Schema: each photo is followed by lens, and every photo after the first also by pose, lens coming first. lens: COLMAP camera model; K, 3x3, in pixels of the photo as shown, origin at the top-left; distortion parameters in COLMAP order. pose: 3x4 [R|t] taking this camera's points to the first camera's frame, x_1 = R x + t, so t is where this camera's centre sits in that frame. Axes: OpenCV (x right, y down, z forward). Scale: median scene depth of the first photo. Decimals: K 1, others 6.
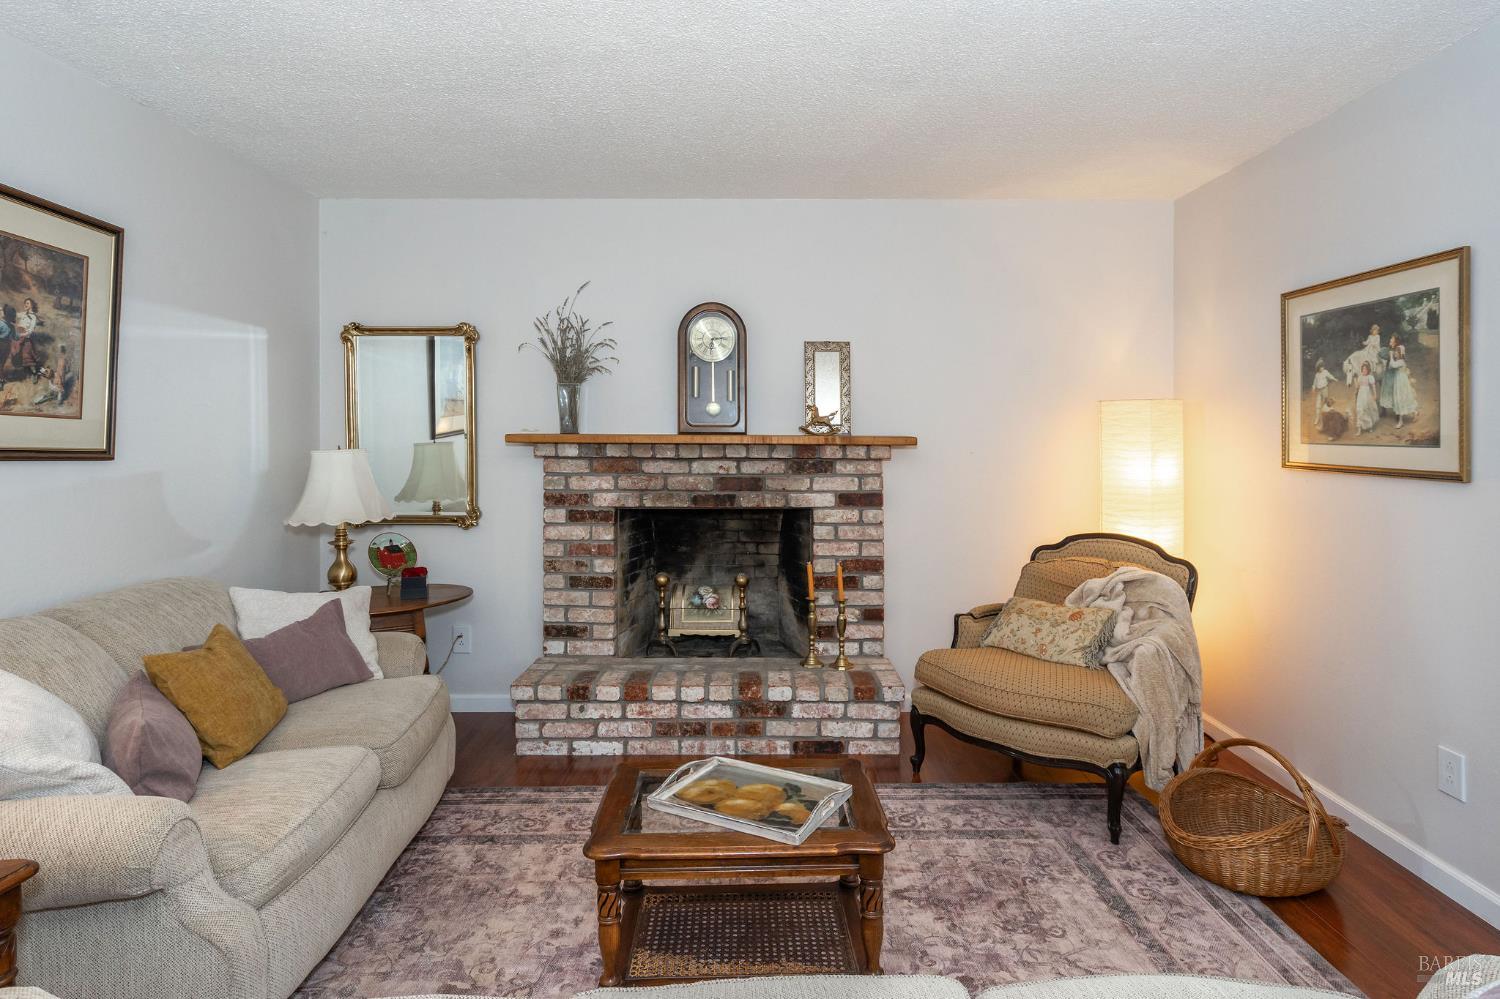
lens RADIAL K [[819.2, 0, 761.1], [0, 819.2, 442.2], [0, 0, 1]] dist [-0.008174, 0.005524]
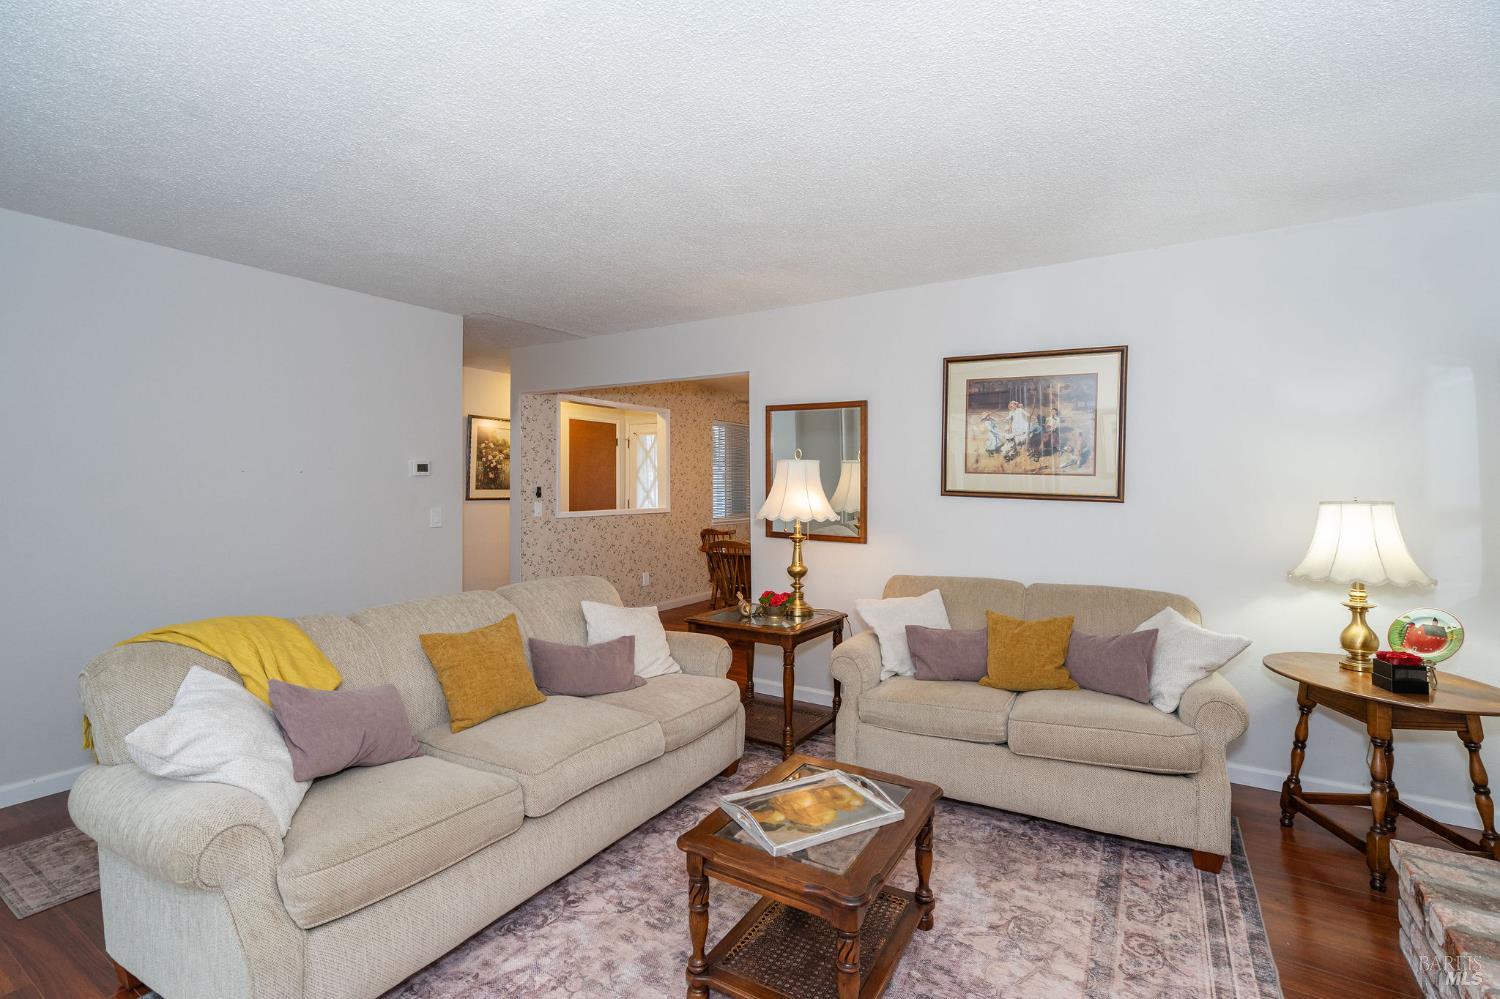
lens RADIAL K [[673.5, 0, 747.3], [0, 673.5, 503.2], [0, 0, 1]] dist [-0.009143, 0.001409]
pose [[-0.518734, 0.017307, -0.854760, 0.477006], [-0.011703, 0.999558, 0.027341, -0.002404], [0.854855, 0.024186, -0.518302, 0.824729]]
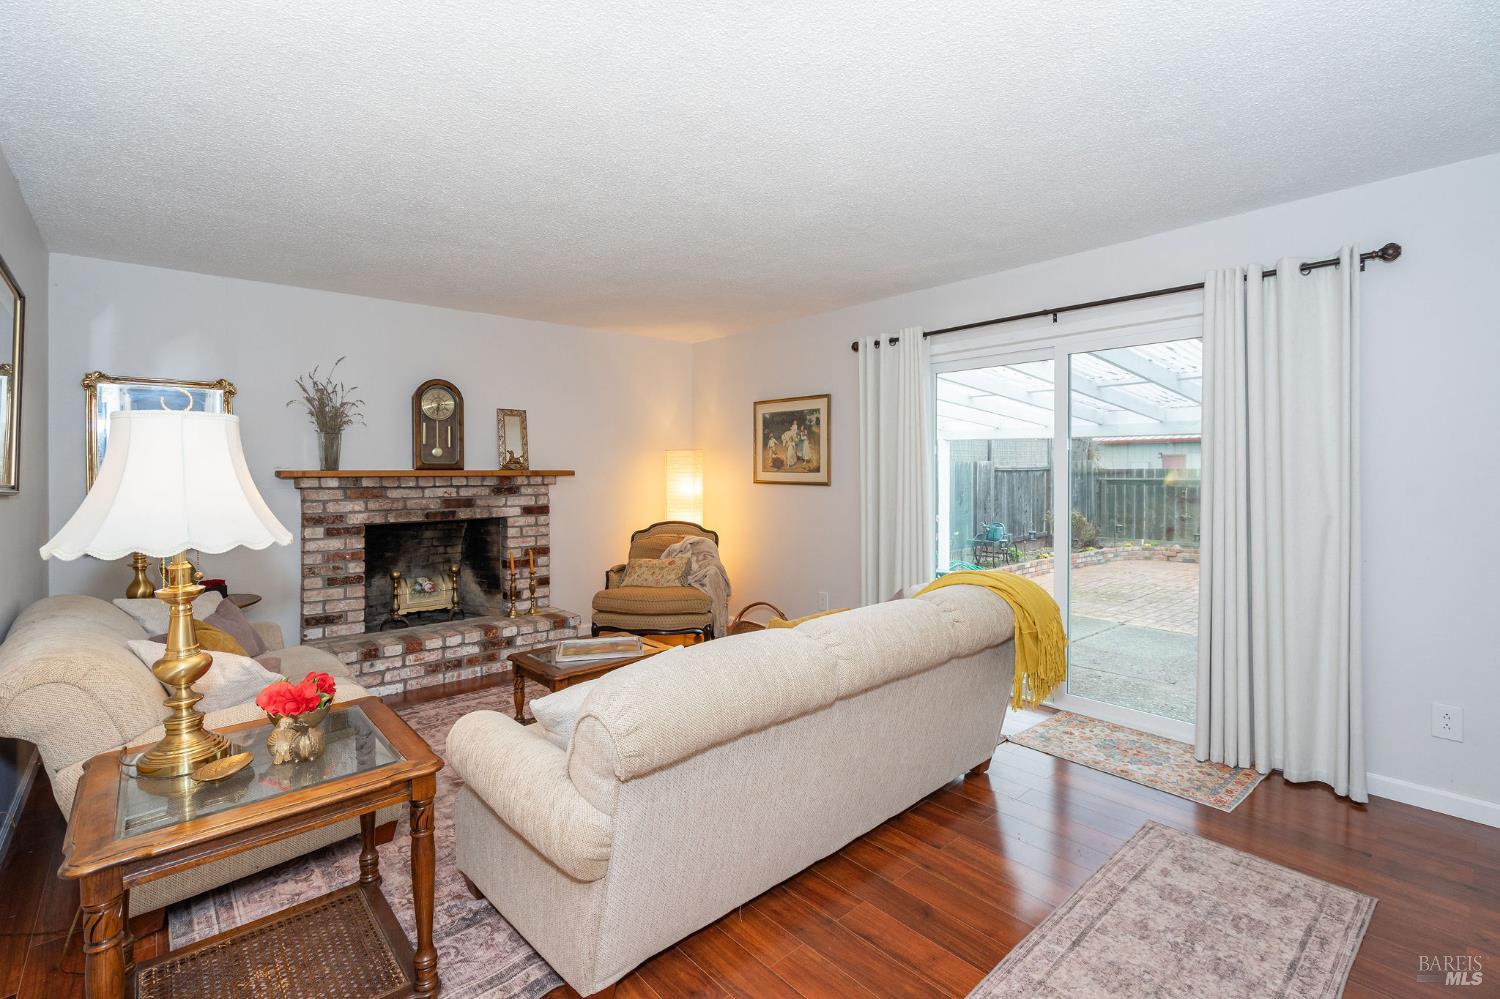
lens RADIAL K [[673.5, 0, 732.7], [0, 673.5, 467.7], [0, 0, 1]] dist [-0.009143, 0.001409]
pose [[0.773393, -0.006160, 0.633897, -0.468680], [0.013319, 0.999890, -0.006533, 0.001628], [-0.633787, 0.013495, 0.773390, -0.292756]]
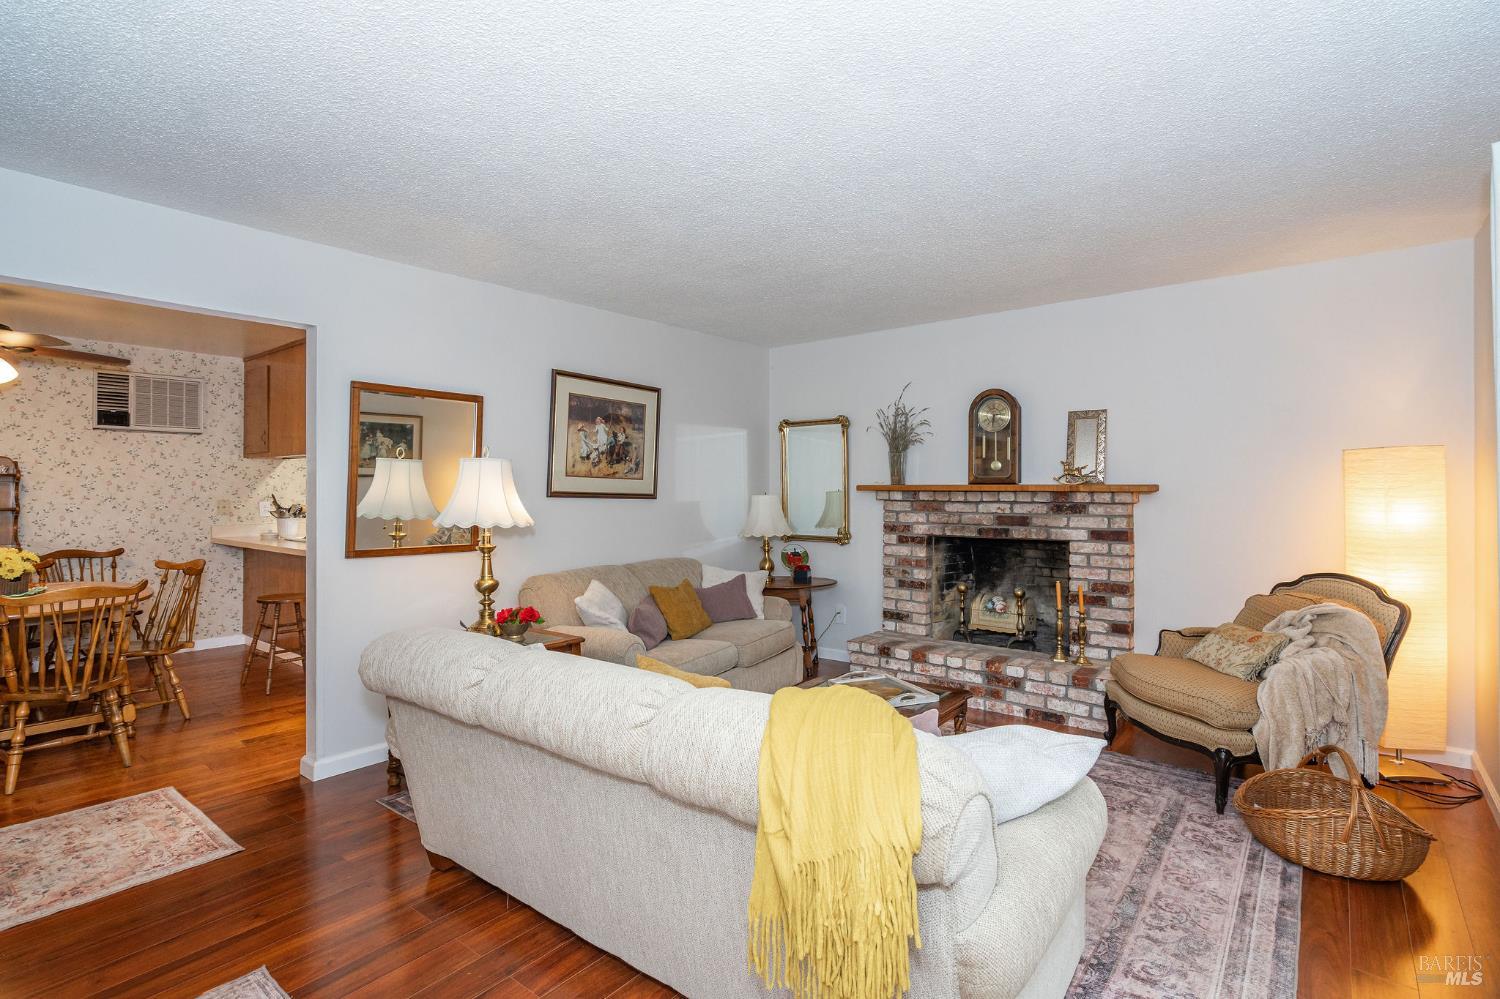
lens RADIAL K [[716.9, 0, 750.6], [0, 716.9, 501.2], [0, 0, 1]] dist [-0.015068, 0.001566]
pose [[0.774432, 0.005946, -0.632629, 0.437160], [0.001315, 0.999939, 0.011008, 0.005836], [0.632656, -0.009357, 0.774376, -0.213261]]
